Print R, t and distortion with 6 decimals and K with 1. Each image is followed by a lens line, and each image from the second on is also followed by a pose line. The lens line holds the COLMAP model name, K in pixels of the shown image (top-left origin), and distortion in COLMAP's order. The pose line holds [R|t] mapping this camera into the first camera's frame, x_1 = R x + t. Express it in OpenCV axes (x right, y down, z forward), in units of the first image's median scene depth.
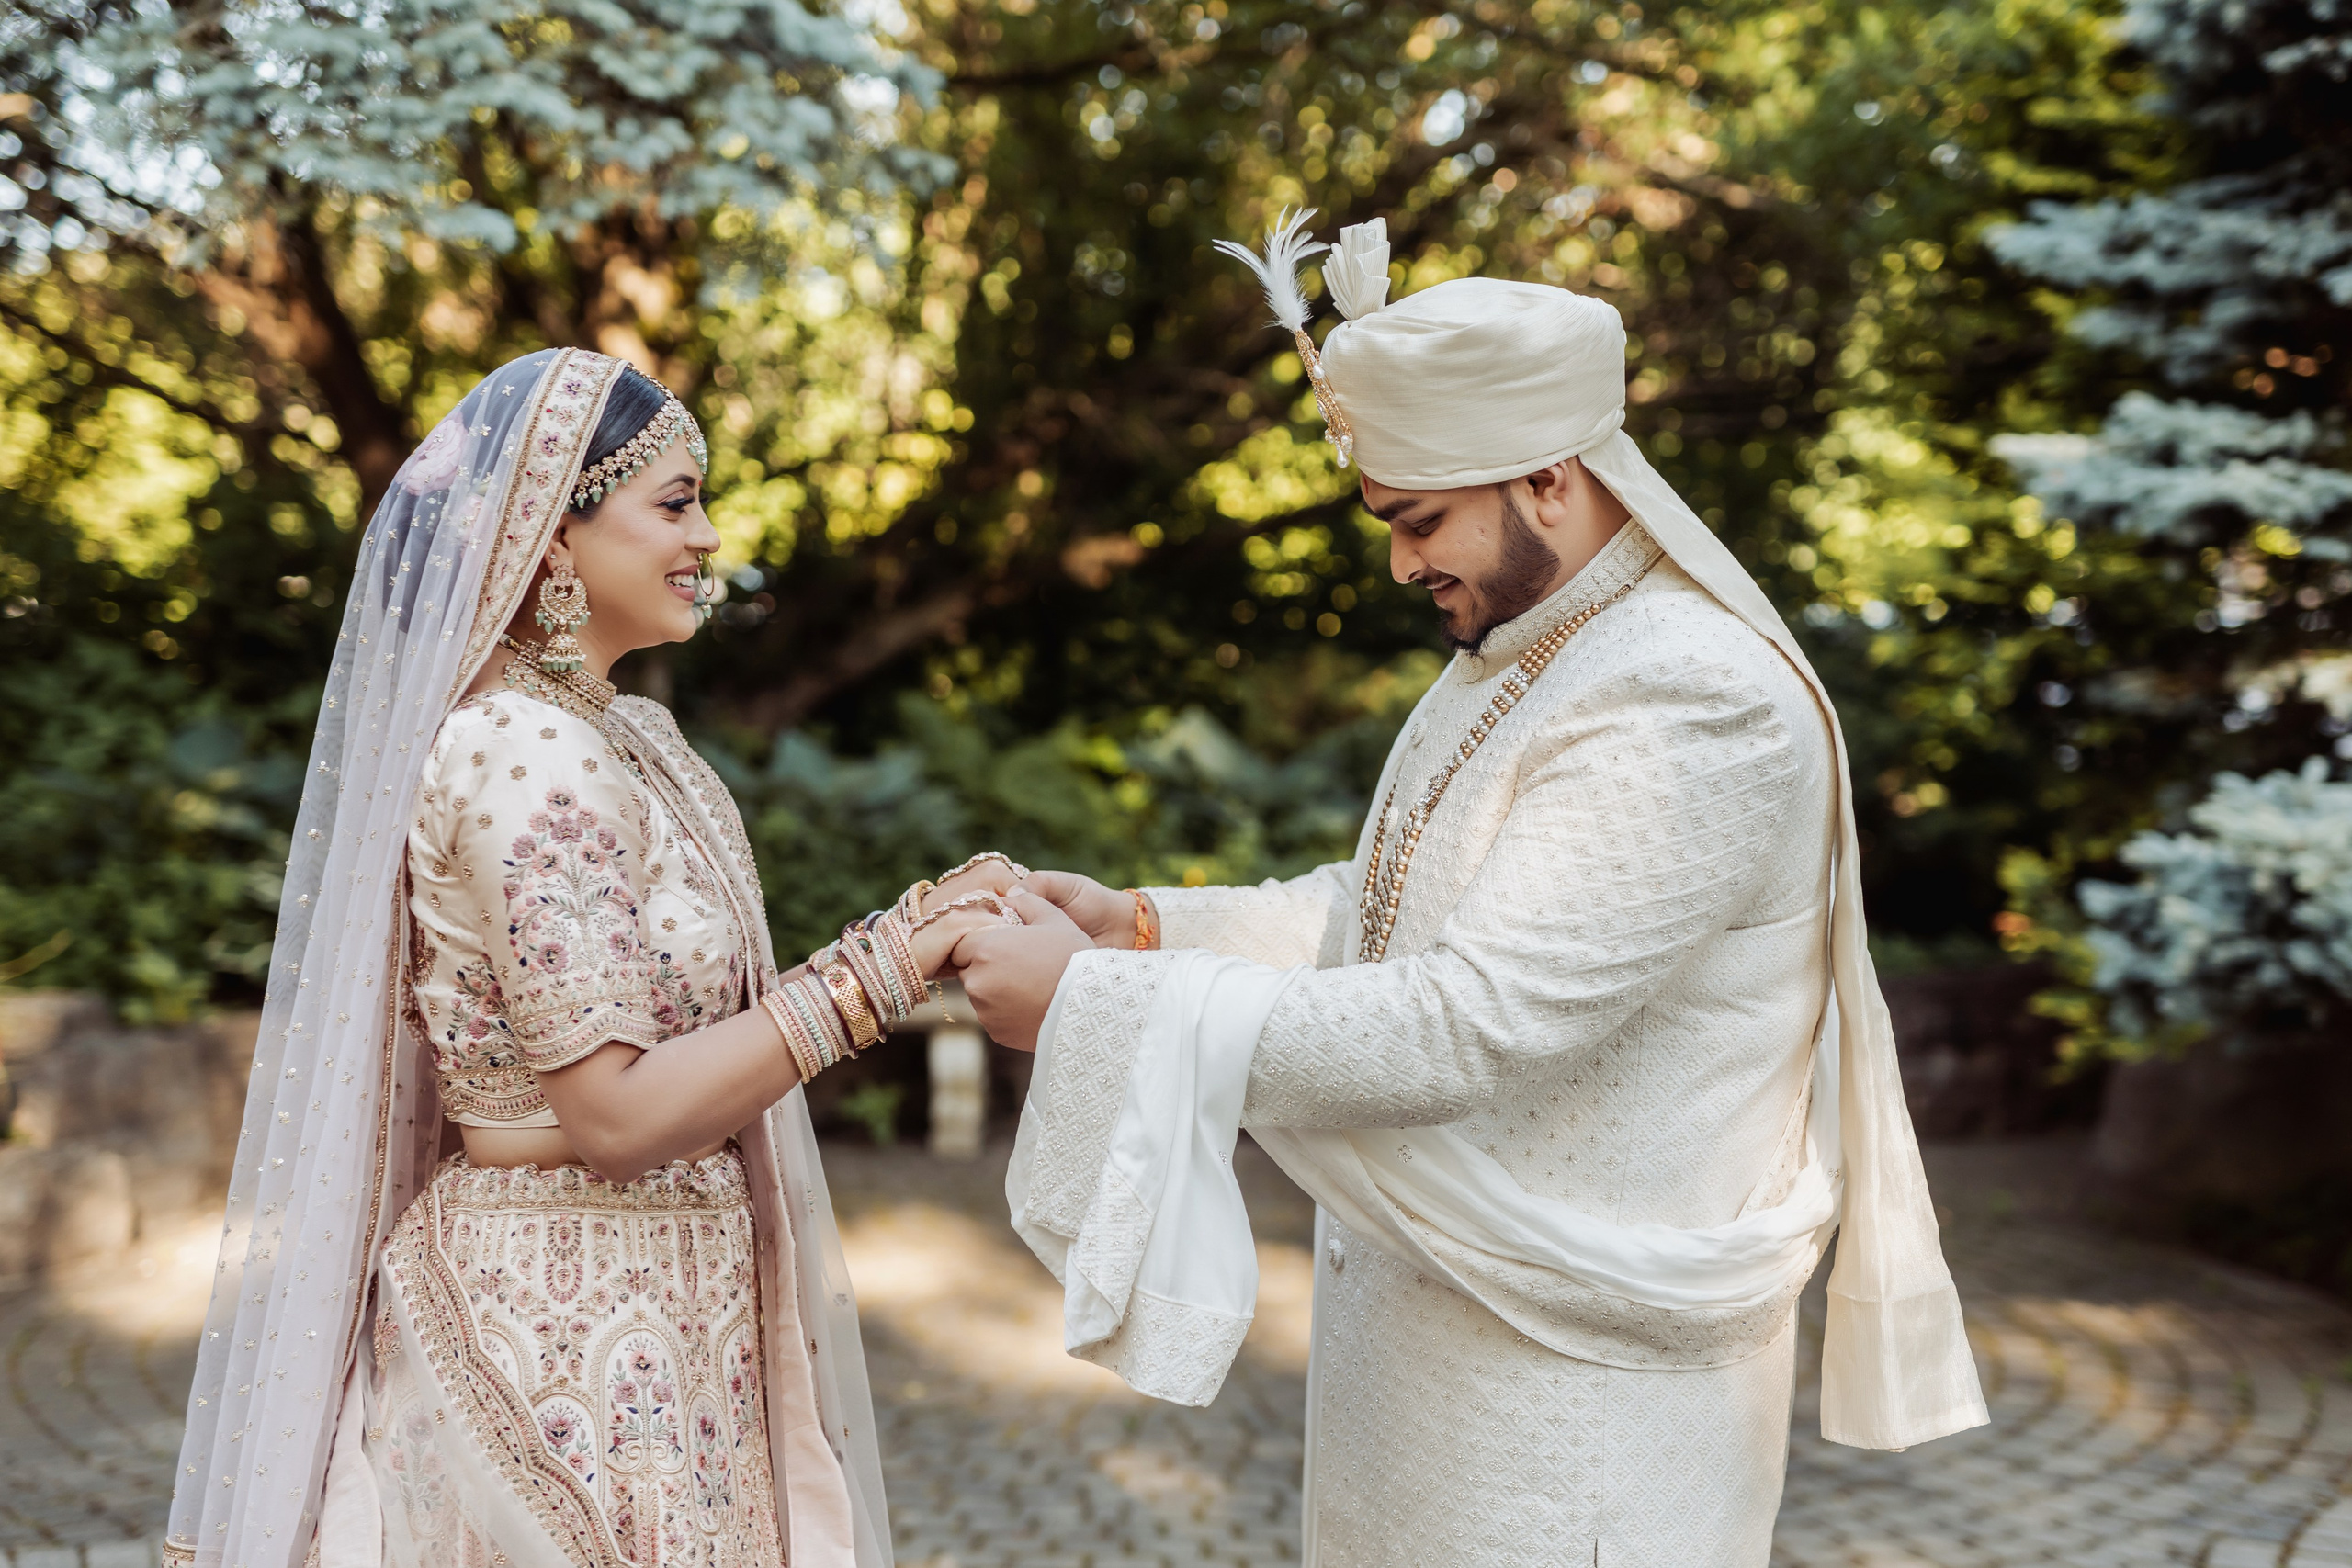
lens RADIAL K [[3604.4, 0, 1176.0], [0, 3604.4, 784.0], [0, 0, 1]] dist [-0.016477, -0.076410]
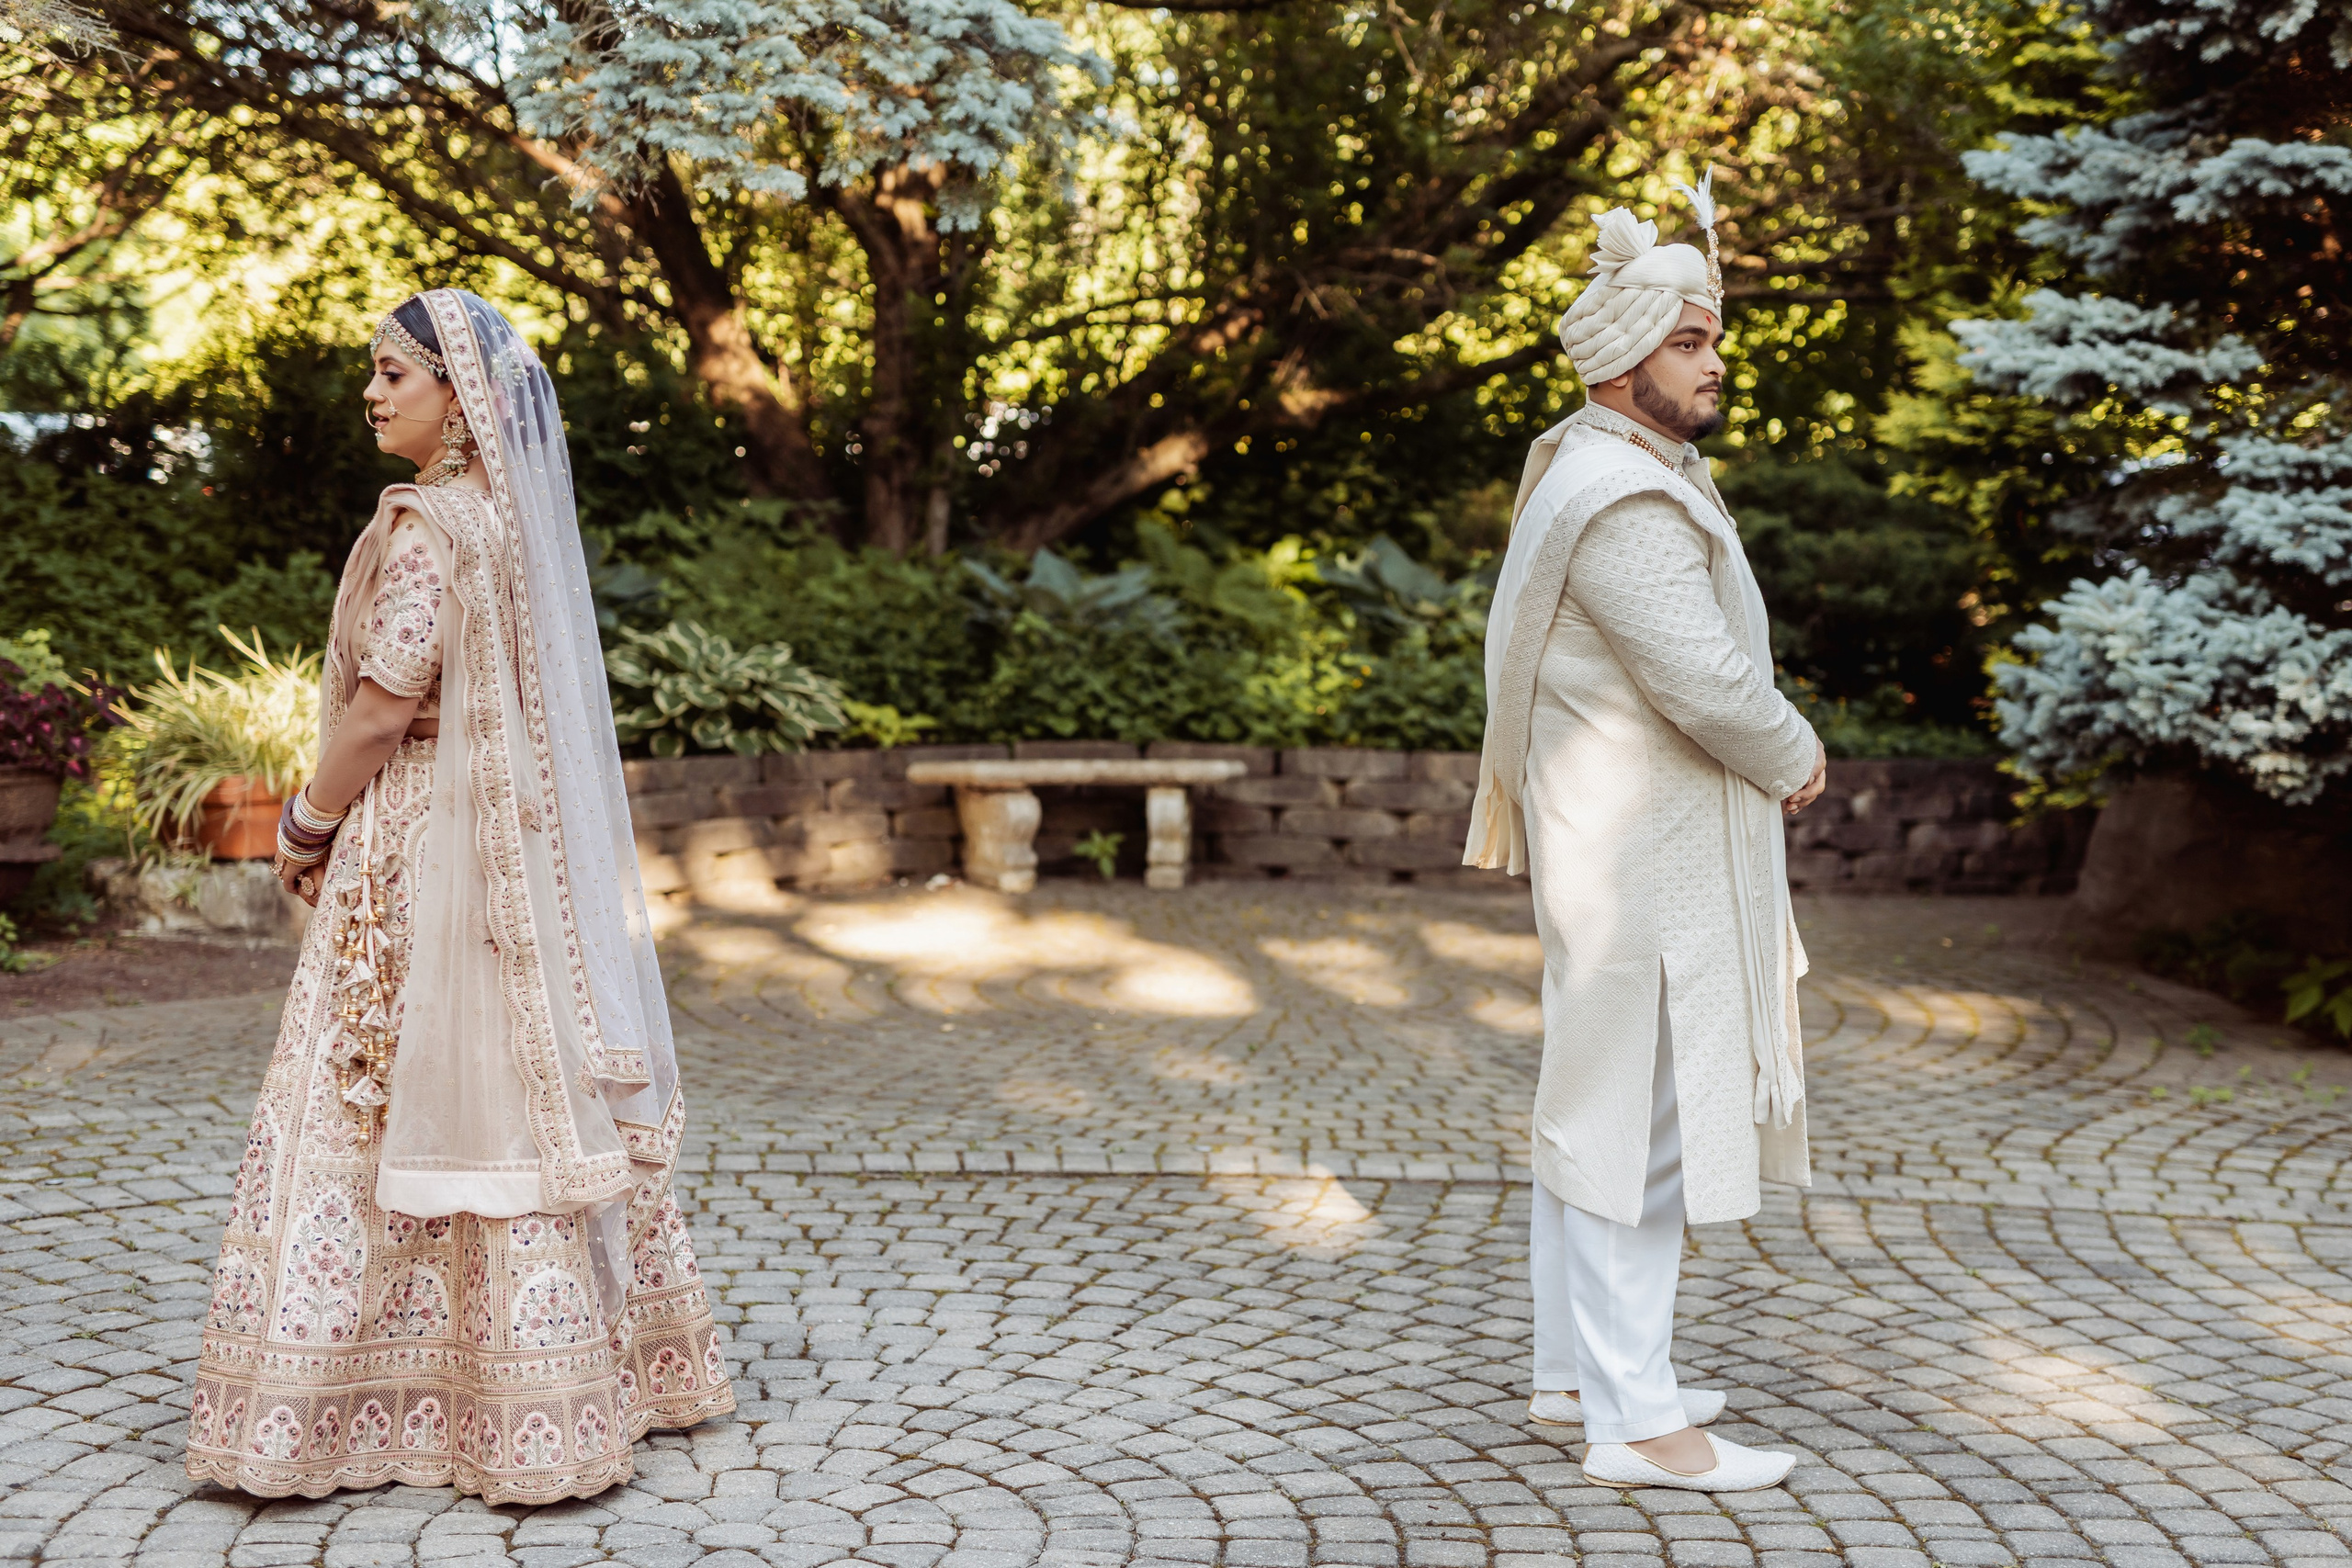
lens RADIAL K [[3604.4, 0, 1176.0], [0, 3604.4, 784.0], [0, 0, 1]] dist [-0.016477, -0.076410]
pose [[0.996098, 0.012852, -0.087316, 0.072573], [-0.008981, 0.998965, 0.044583, 0.016173], [0.087798, -0.043624, 0.995183, -0.337695]]
